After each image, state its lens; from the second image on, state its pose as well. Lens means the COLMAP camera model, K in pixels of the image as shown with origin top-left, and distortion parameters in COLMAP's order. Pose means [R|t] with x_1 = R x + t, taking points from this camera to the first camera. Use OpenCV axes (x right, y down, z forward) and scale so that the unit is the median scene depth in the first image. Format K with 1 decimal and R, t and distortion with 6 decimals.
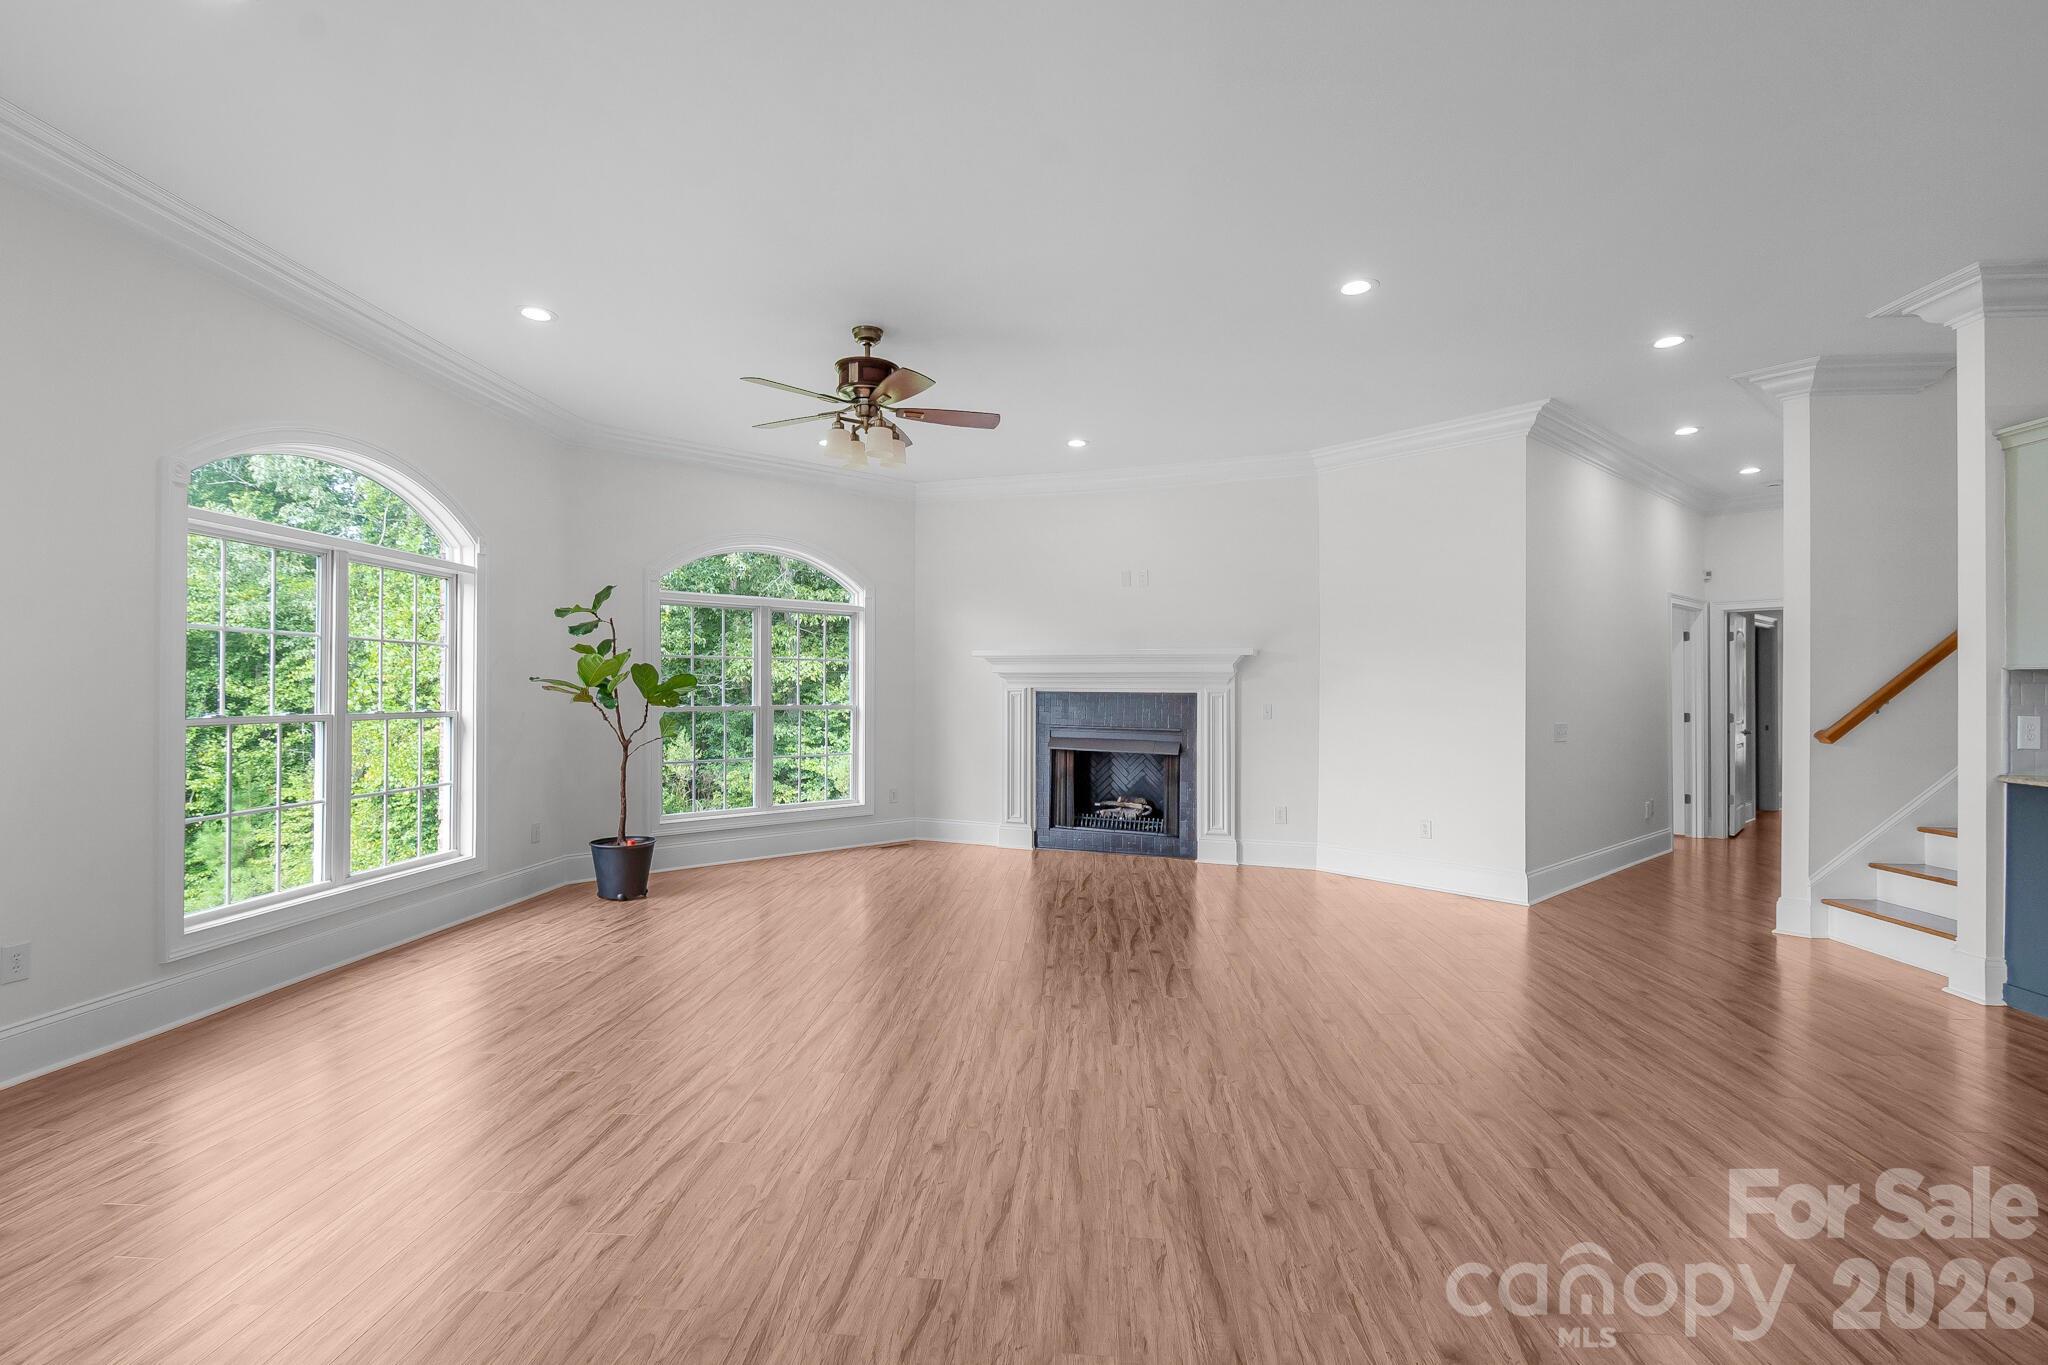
lens RADIAL K [[920.5, 0, 1020.9], [0, 920.5, 685.6], [0, 0, 1]] dist [-0.001706, -0.000142]
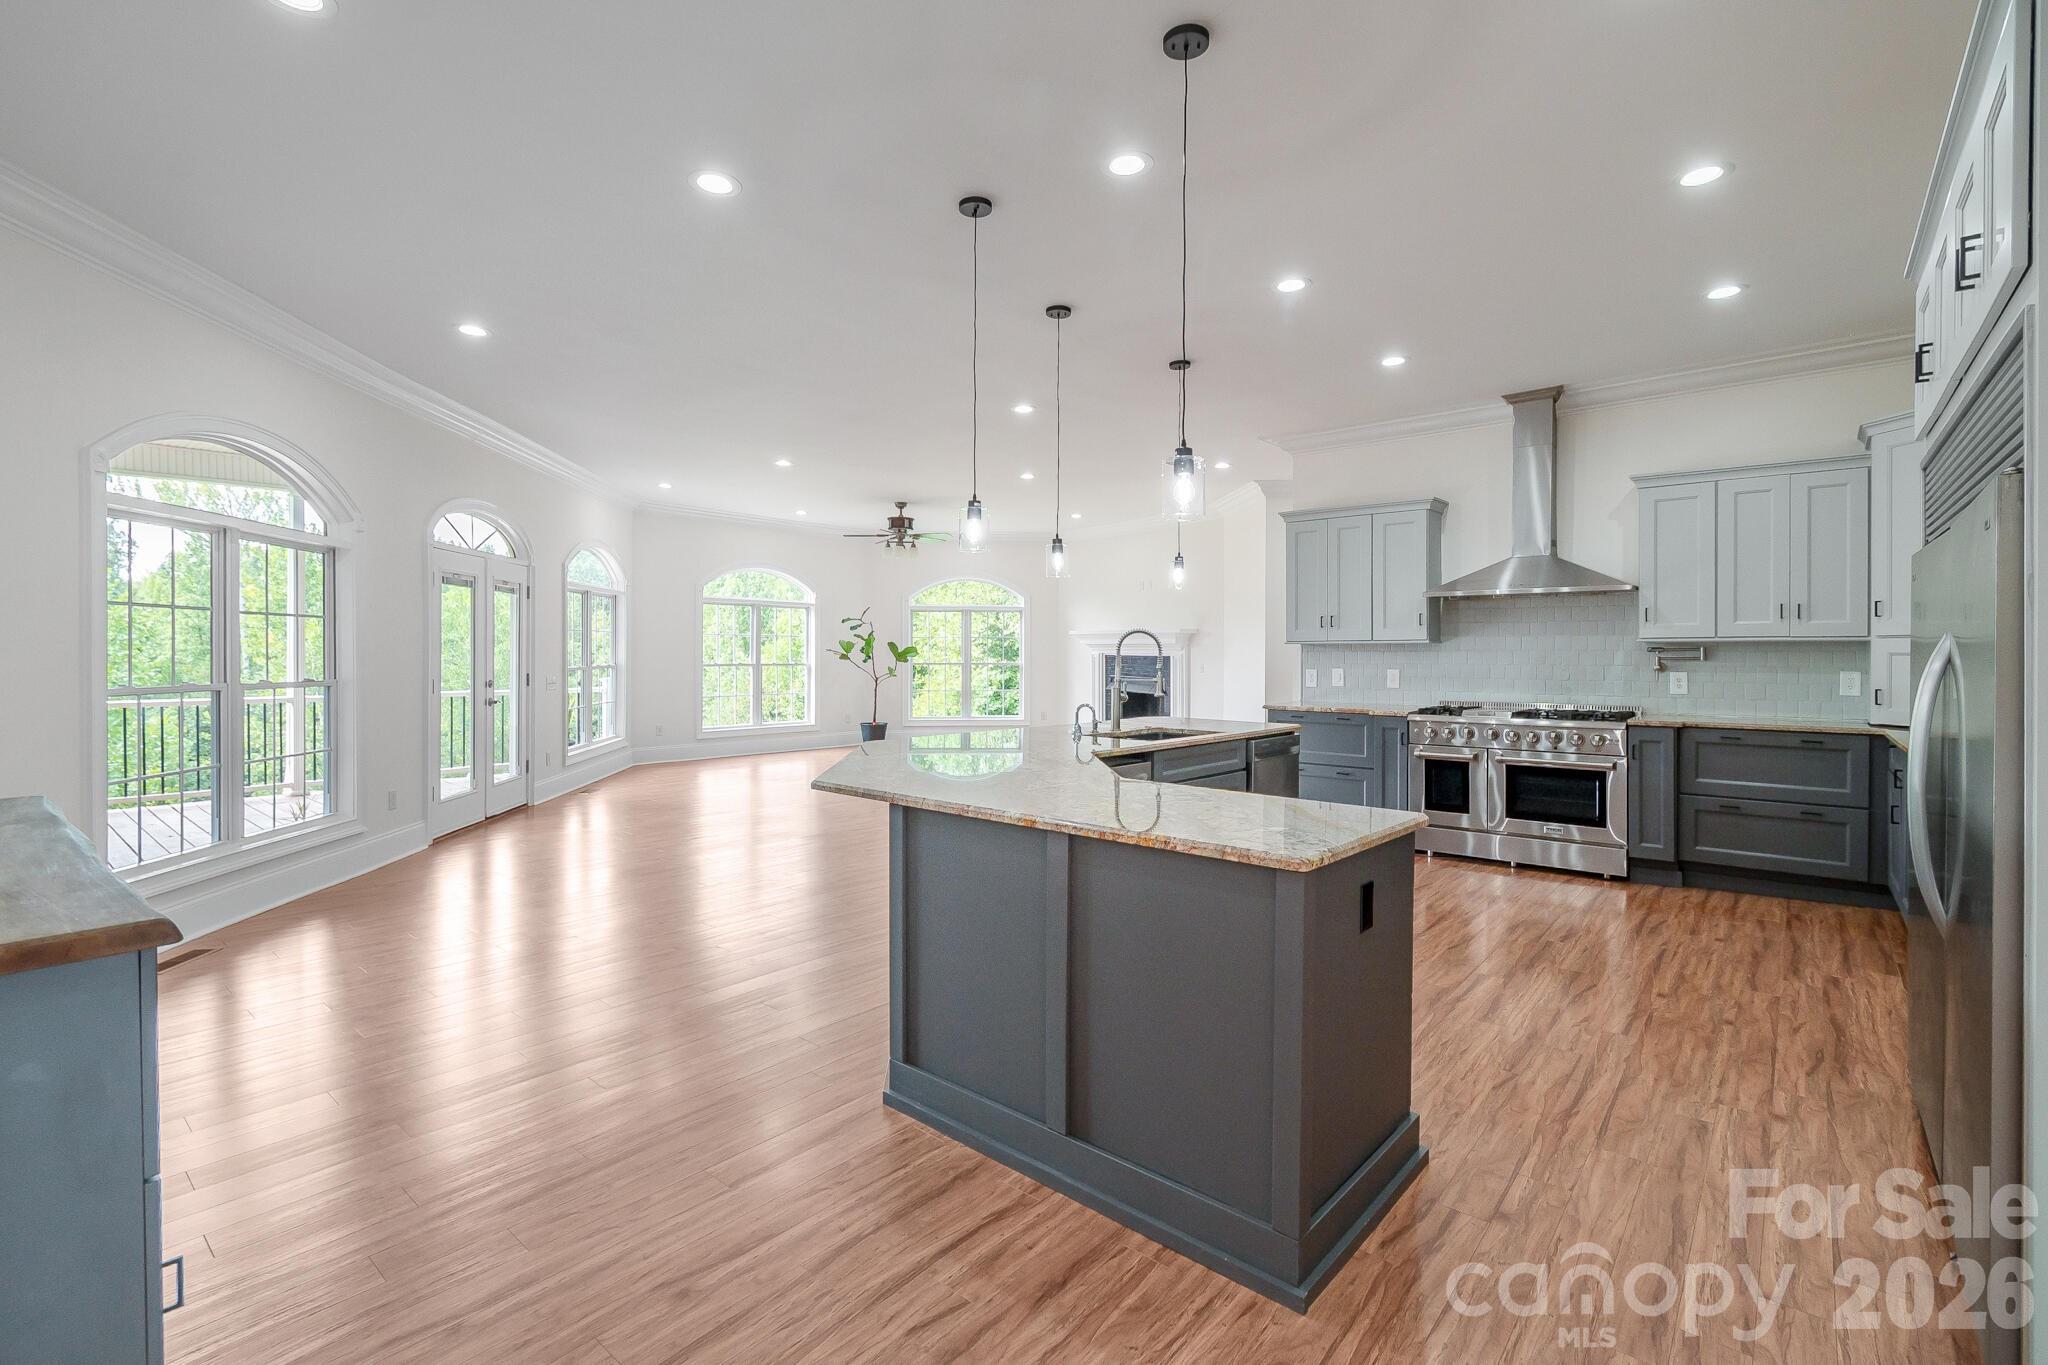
lens RADIAL K [[920.5, 0, 1023.4], [0, 920.5, 669.3], [0, 0, 1]] dist [-0.001706, -0.000142]
pose [[0.816767, 0.004454, -0.576951, 1.259352], [0.003732, 0.999908, 0.013003, 0.013820], [0.576956, -0.012773, 0.816675, -0.663898]]
